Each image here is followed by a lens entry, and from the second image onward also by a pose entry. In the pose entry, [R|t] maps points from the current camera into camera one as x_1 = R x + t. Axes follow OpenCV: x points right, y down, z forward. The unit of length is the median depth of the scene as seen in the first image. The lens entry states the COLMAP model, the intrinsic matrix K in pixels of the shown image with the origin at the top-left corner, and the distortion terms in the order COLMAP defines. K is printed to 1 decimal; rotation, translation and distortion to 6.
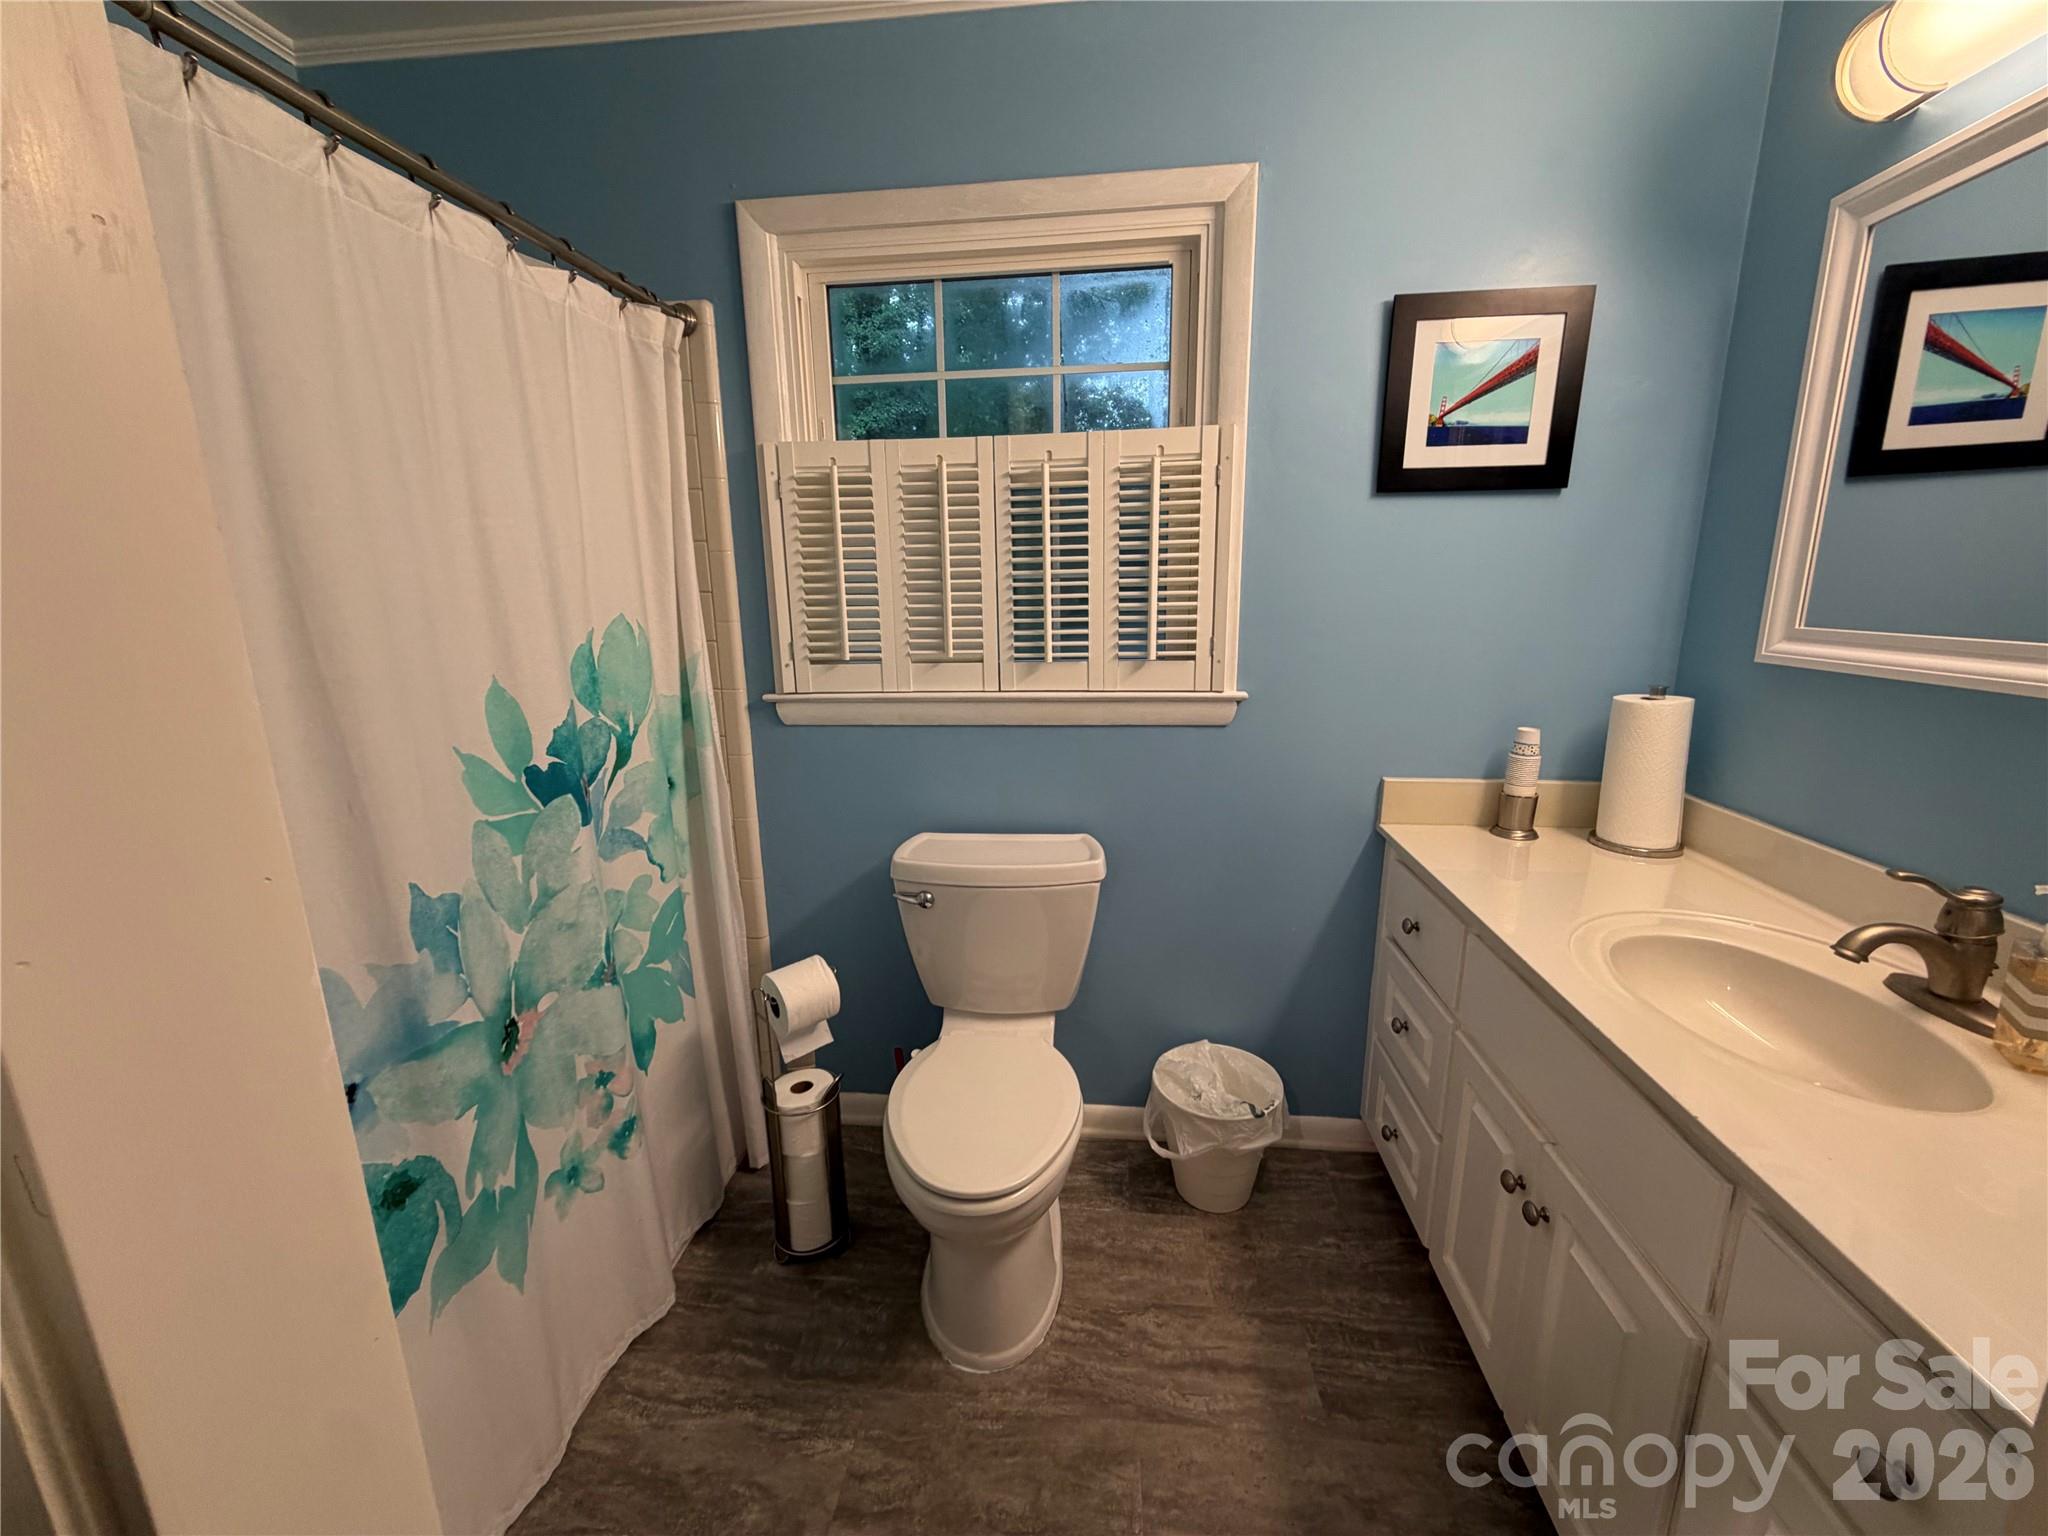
lens RADIAL K [[816.4, 0, 1024.0], [0, 816.4, 768.0], [0, 0, 1]] dist [0.007983, 0.000034]
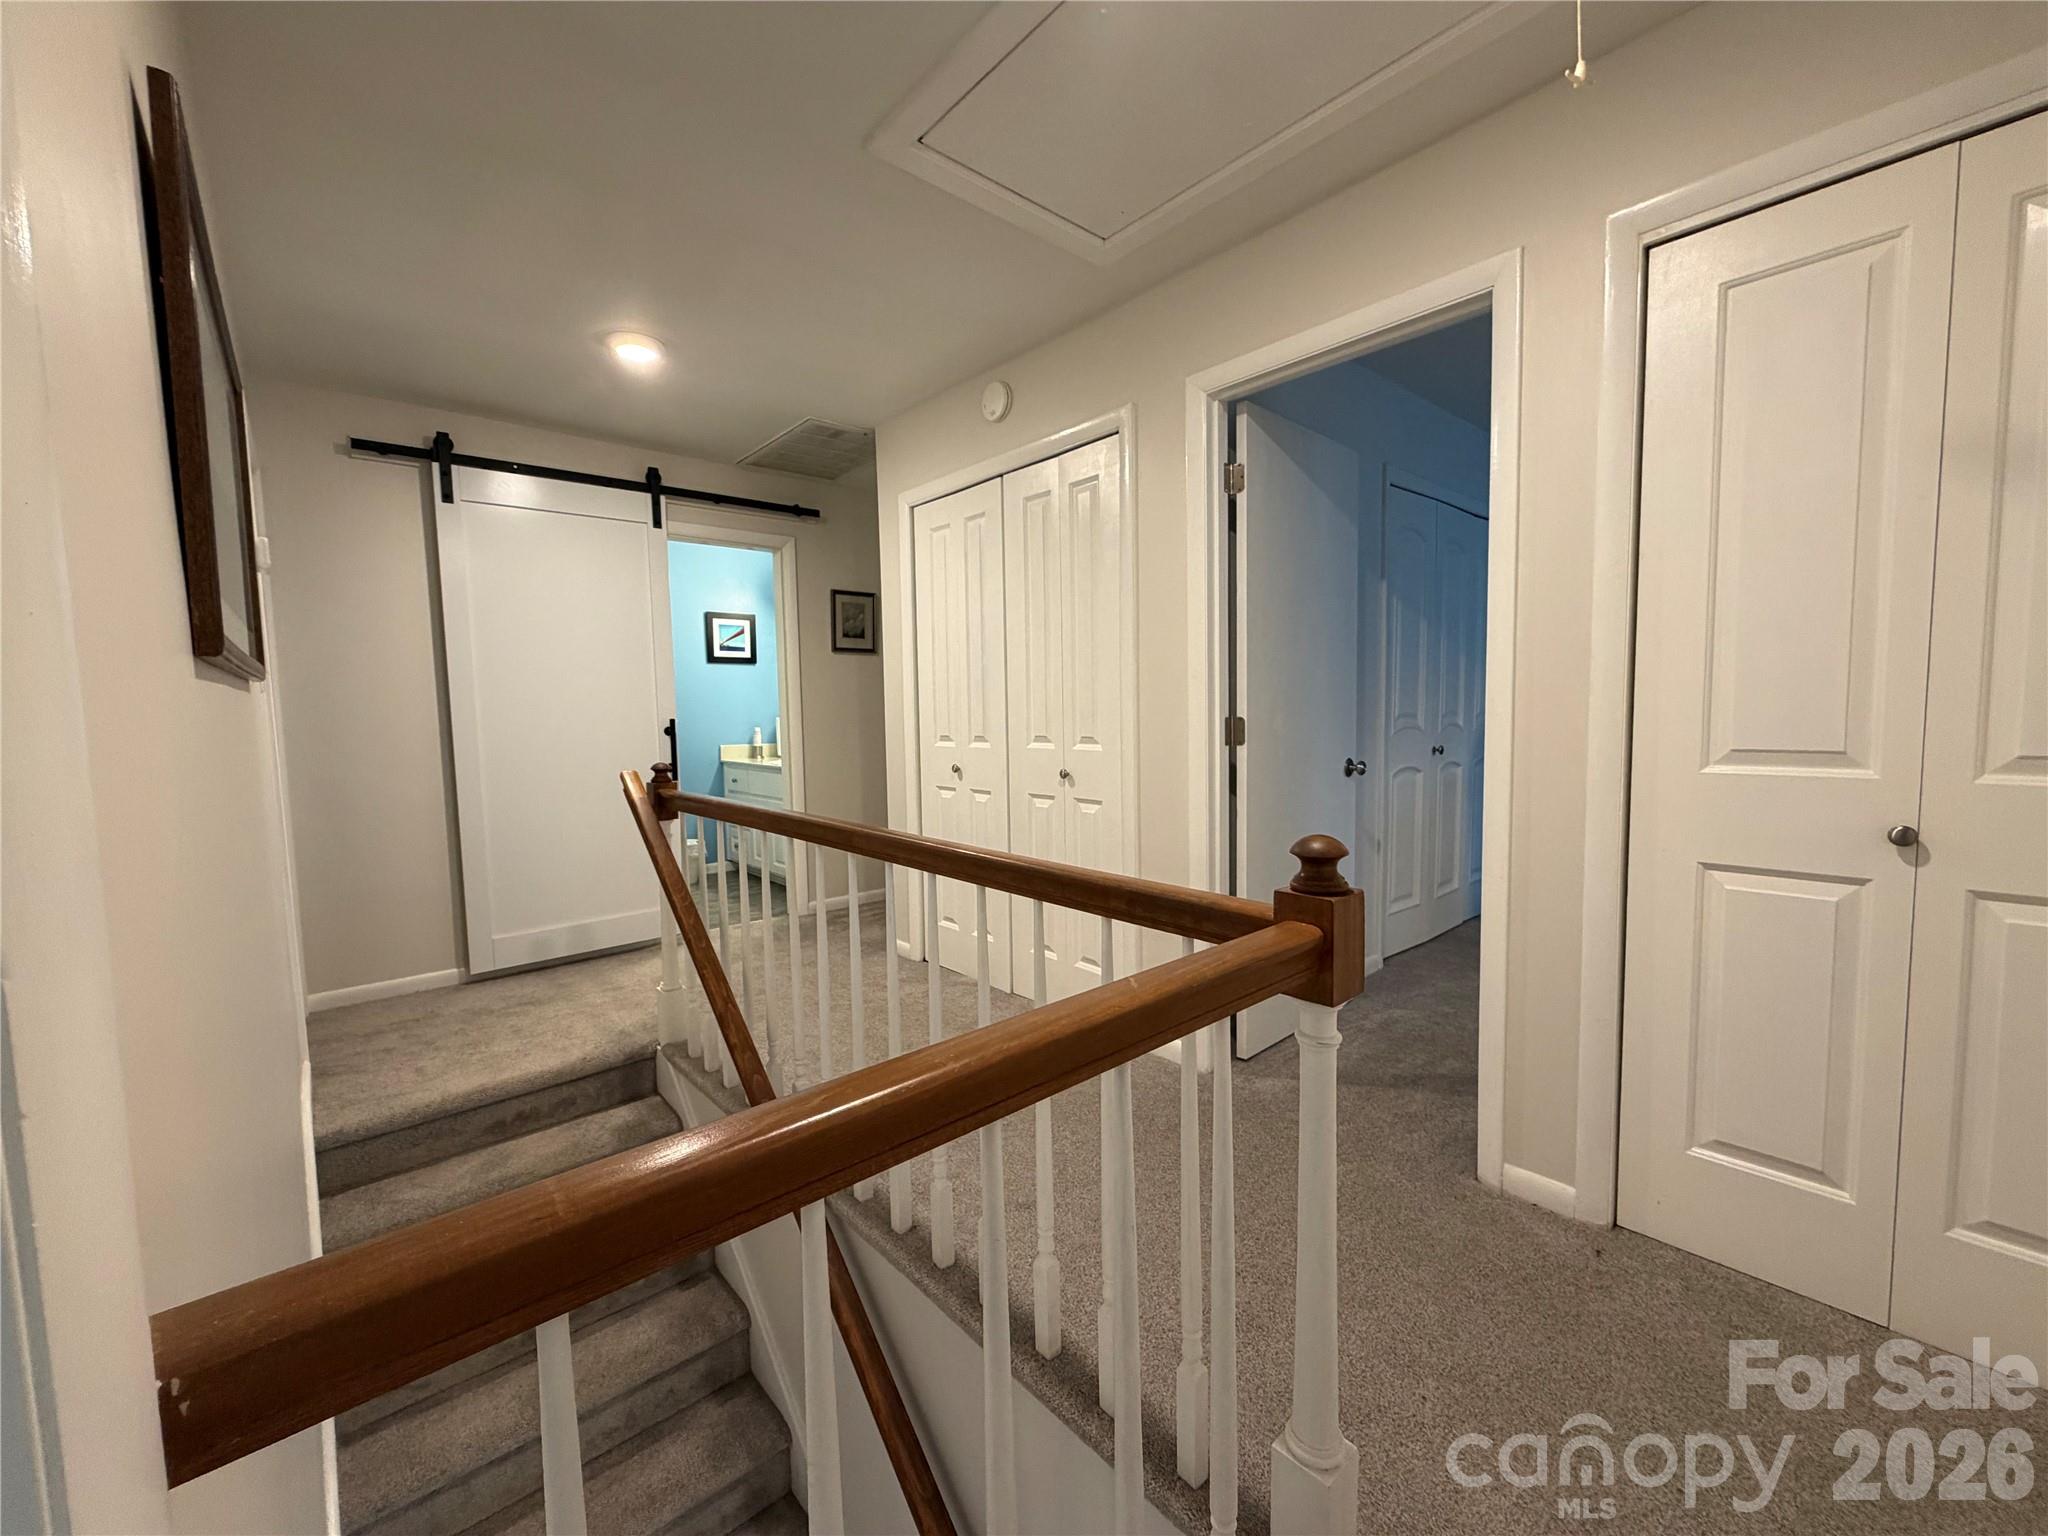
lens RADIAL K [[816.4, 0, 1024.0], [0, 816.4, 768.0], [0, 0, 1]] dist [0.007983, 0.000034]
pose [[0.681522, -0.050040, 0.730084, -1.268184], [0.168353, 0.981621, -0.089874, 0.674587], [-0.712169, 0.184163, 0.677421, -2.334835]]
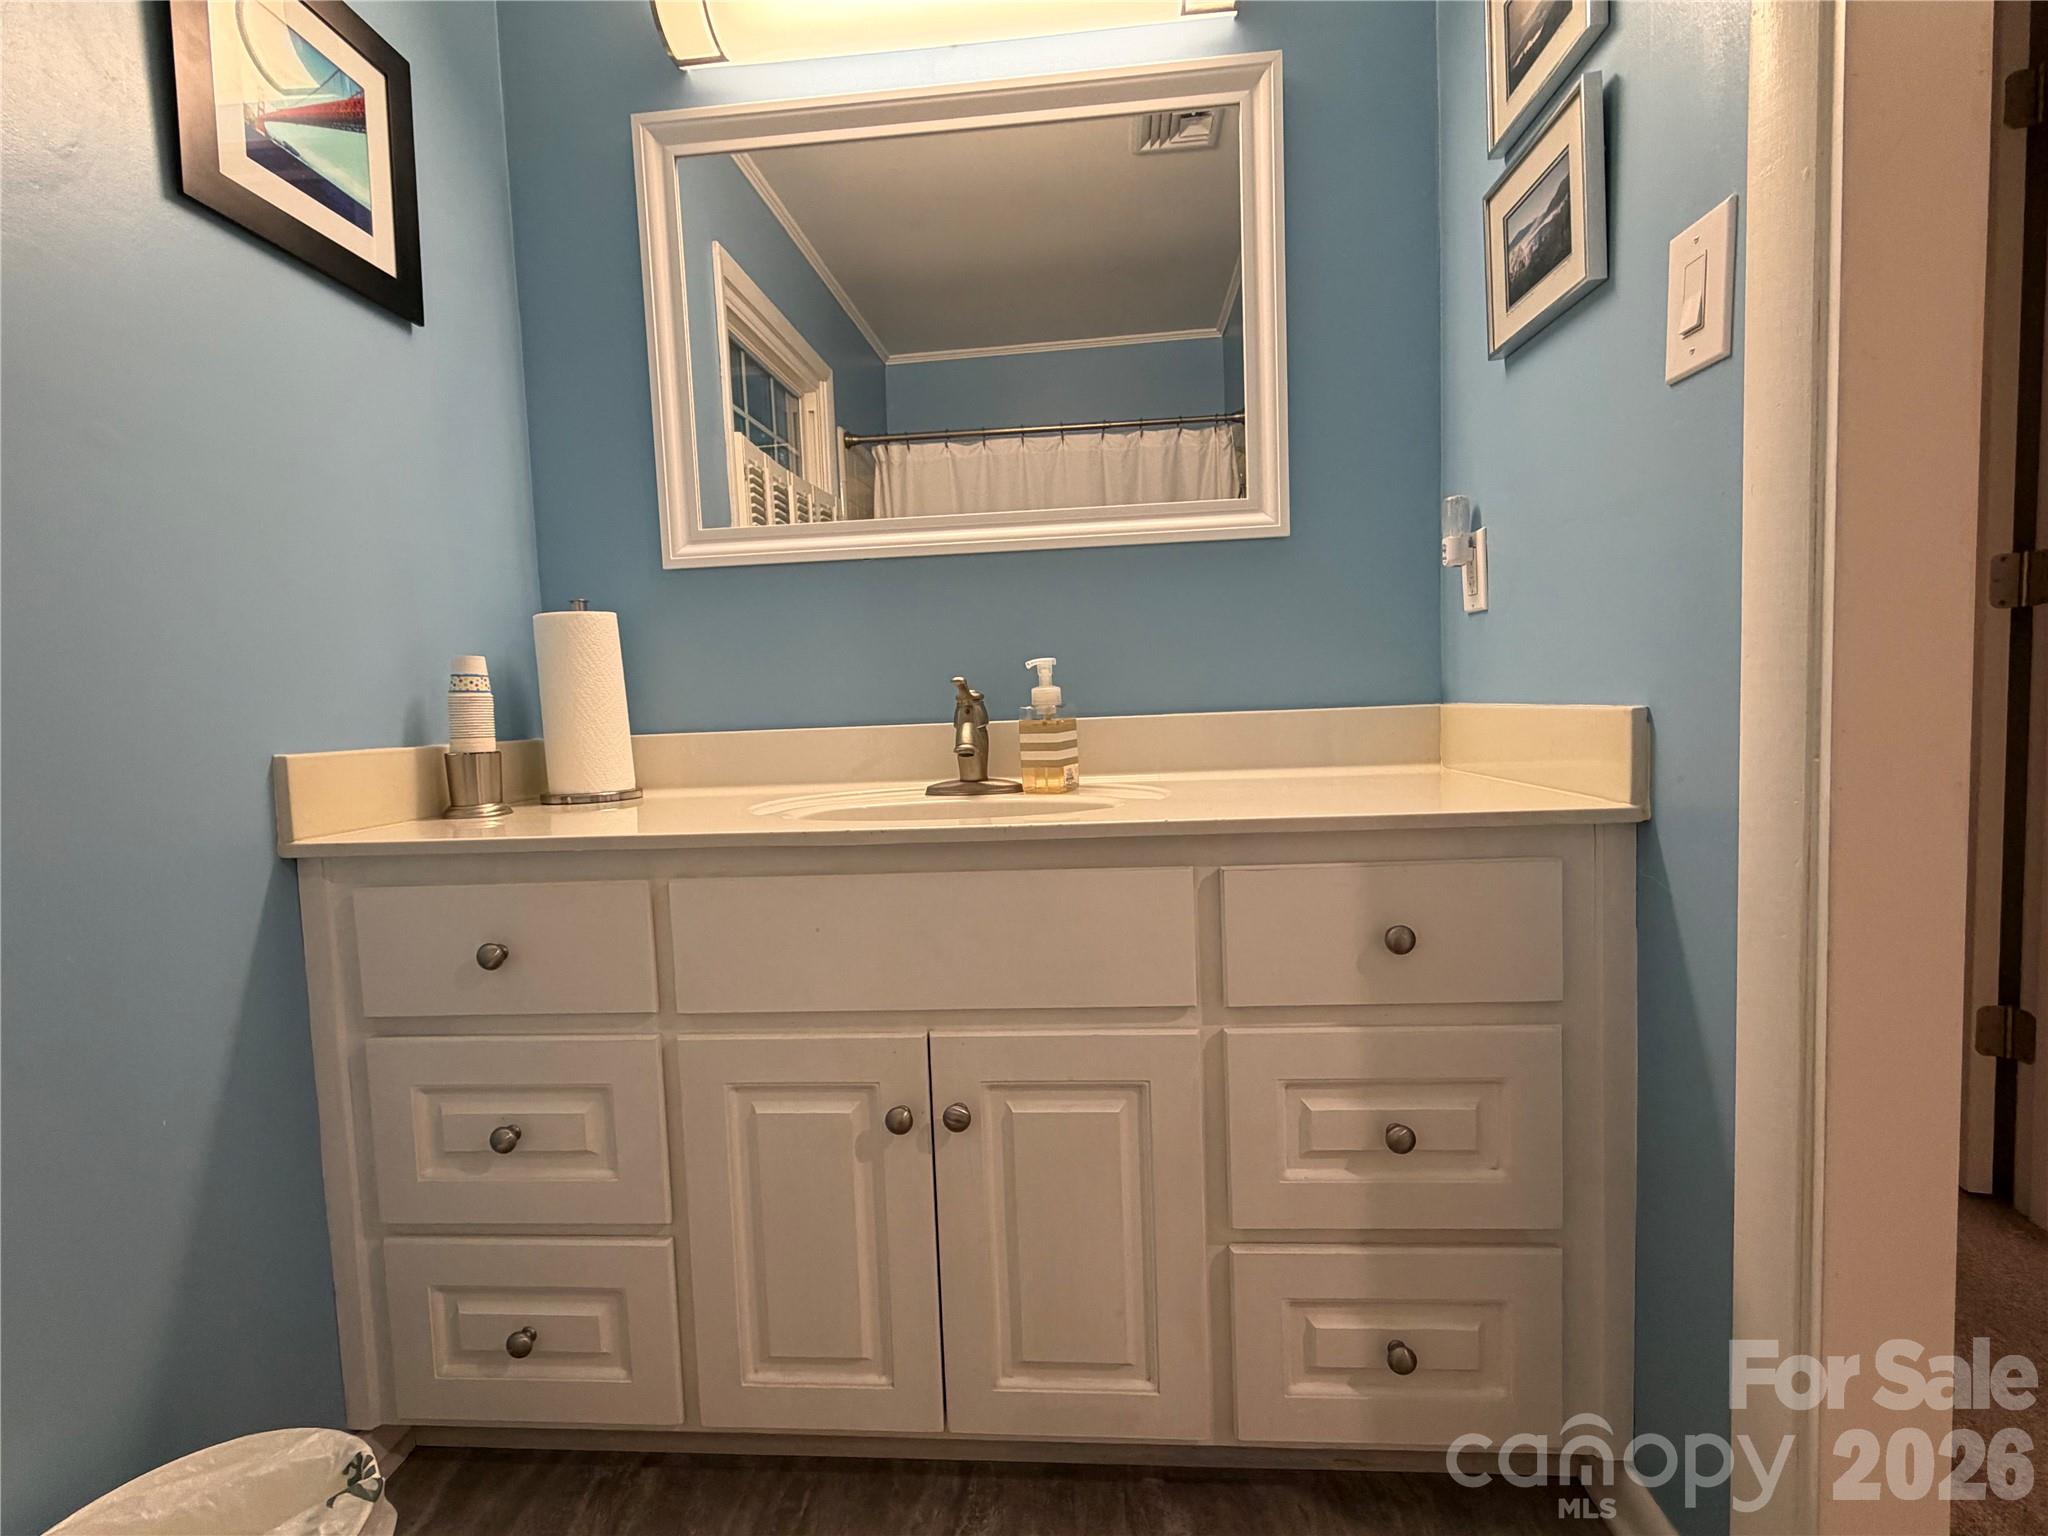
lens RADIAL K [[977.9, 0, 1024.0], [0, 977.9, 768.0], [0, 0, 1]] dist [-0.002321, -0.000698]
pose [[-0.021545, -0.046664, 0.998678, -0.224477], [0.250534, 0.966786, 0.050579, 0.124881], [-0.967868, 0.251293, -0.009138, 0.599064]]
